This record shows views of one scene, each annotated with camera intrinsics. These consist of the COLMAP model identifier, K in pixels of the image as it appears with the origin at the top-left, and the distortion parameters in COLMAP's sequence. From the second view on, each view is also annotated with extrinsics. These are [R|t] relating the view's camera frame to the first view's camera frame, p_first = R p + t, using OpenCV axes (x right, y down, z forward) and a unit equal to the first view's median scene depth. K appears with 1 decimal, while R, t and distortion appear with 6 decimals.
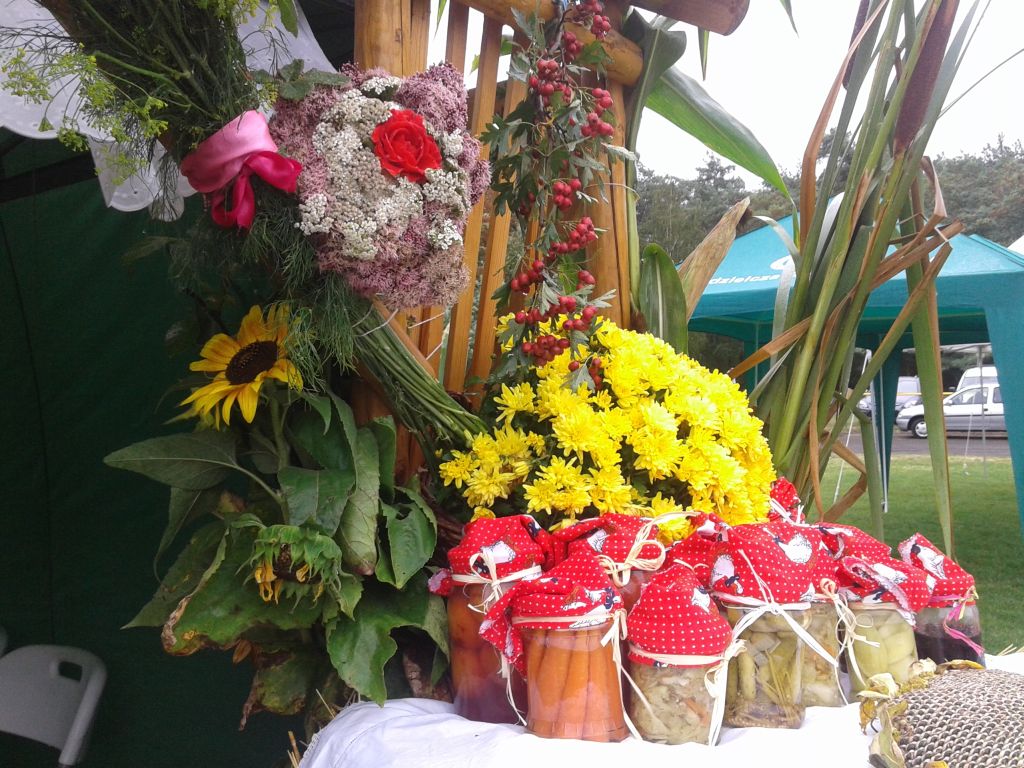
lens RADIAL K [[955.0, 0, 516.3], [0, 955.0, 362.3], [0, 0, 1]] dist [0.063999, -0.197352]
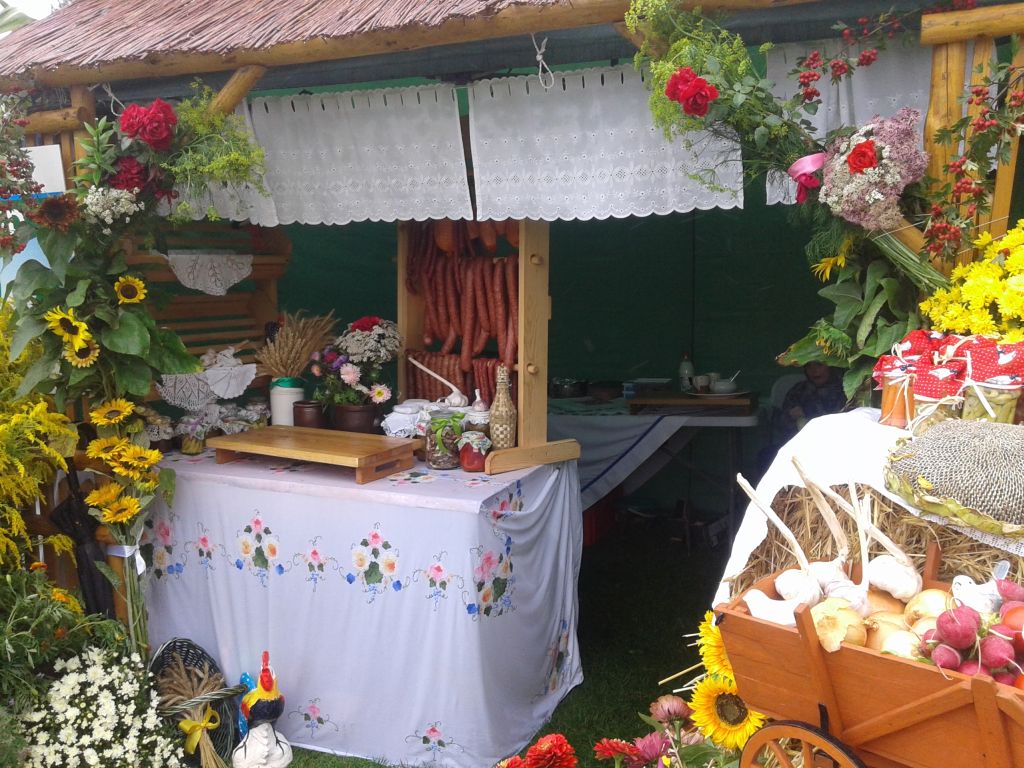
lens RADIAL K [[955.0, 0, 516.3], [0, 955.0, 362.3], [0, 0, 1]] dist [0.063999, -0.197352]
pose [[0.236000, 0.113606, -0.965089, 1.802873], [0.050456, 0.990370, 0.128921, -0.078191], [0.970442, -0.079120, 0.227996, -0.307732]]
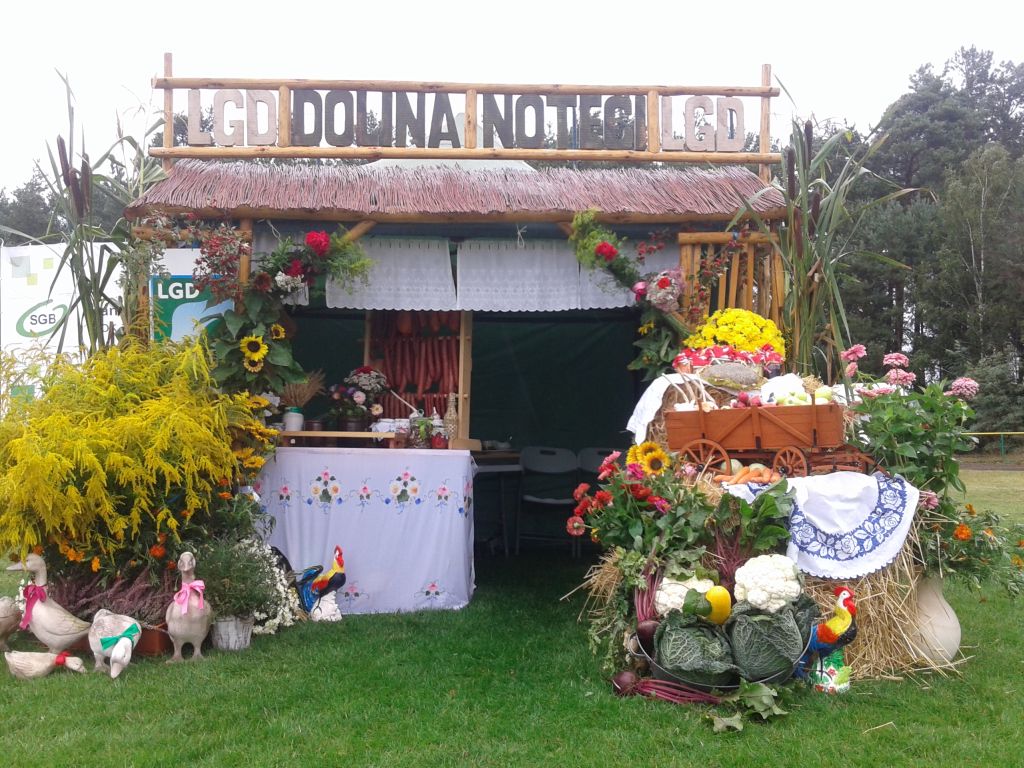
lens RADIAL K [[955.0, 0, 516.3], [0, 955.0, 362.3], [0, 0, 1]] dist [0.063999, -0.197352]
pose [[0.626455, -0.058630, -0.777249, 3.579403], [0.020136, 0.998052, -0.059056, 0.541000], [0.779197, 0.021345, 0.626415, -3.110041]]
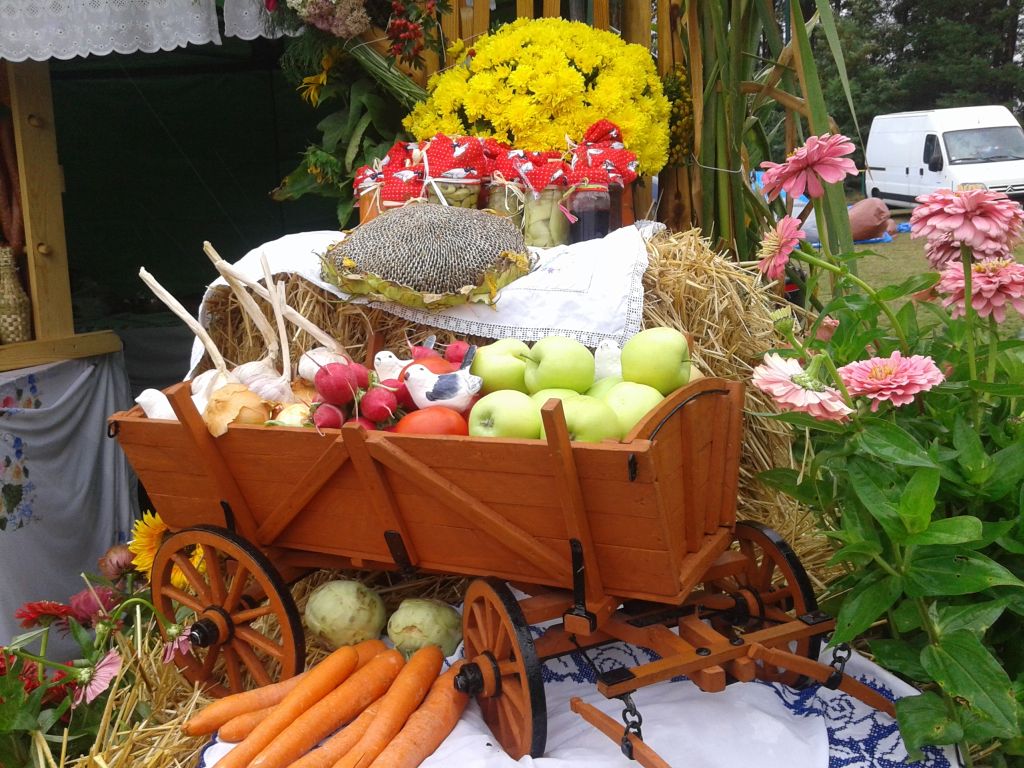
lens RADIAL K [[955.0, 0, 516.3], [0, 955.0, 362.3], [0, 0, 1]] dist [0.063999, -0.197352]
pose [[0.556621, 0.134702, -0.819774, 1.814964], [0.069126, 0.975836, 0.207281, 0.214040], [0.827886, -0.172044, 0.533859, 0.087960]]
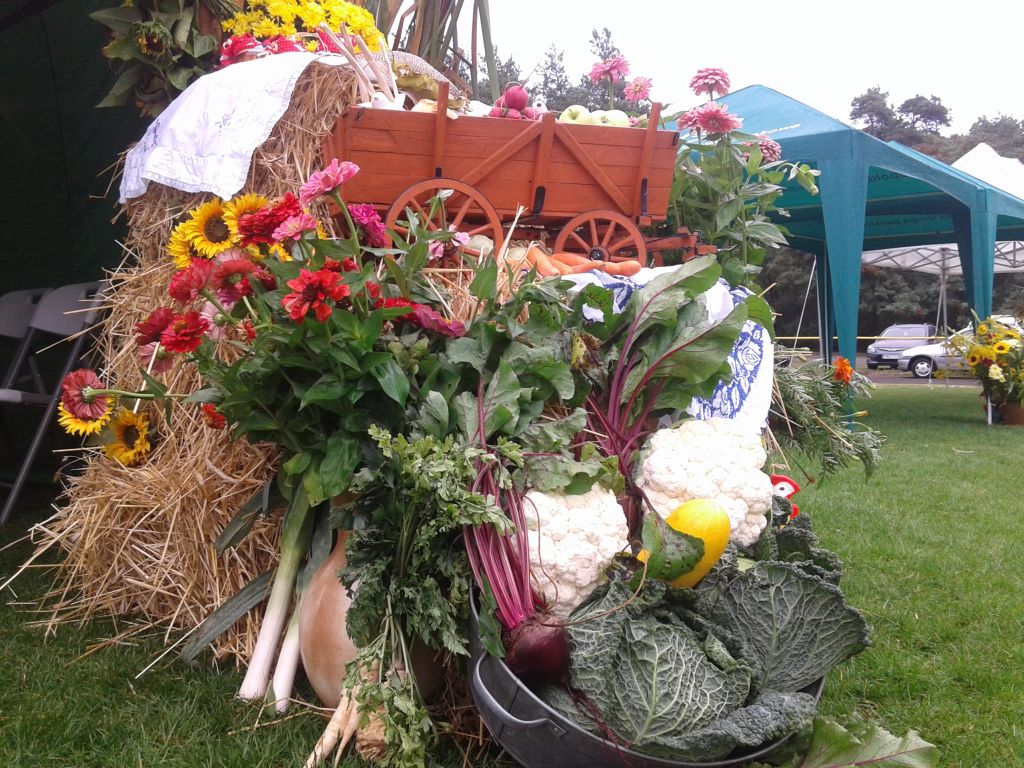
lens RADIAL K [[955.0, 0, 516.3], [0, 955.0, 362.3], [0, 0, 1]] dist [0.063999, -0.197352]
pose [[0.999146, 0.008279, -0.040491, 0.844763], [-0.006956, 0.999441, 0.032688, 0.960843], [0.040739, -0.032379, 0.998645, -1.566373]]
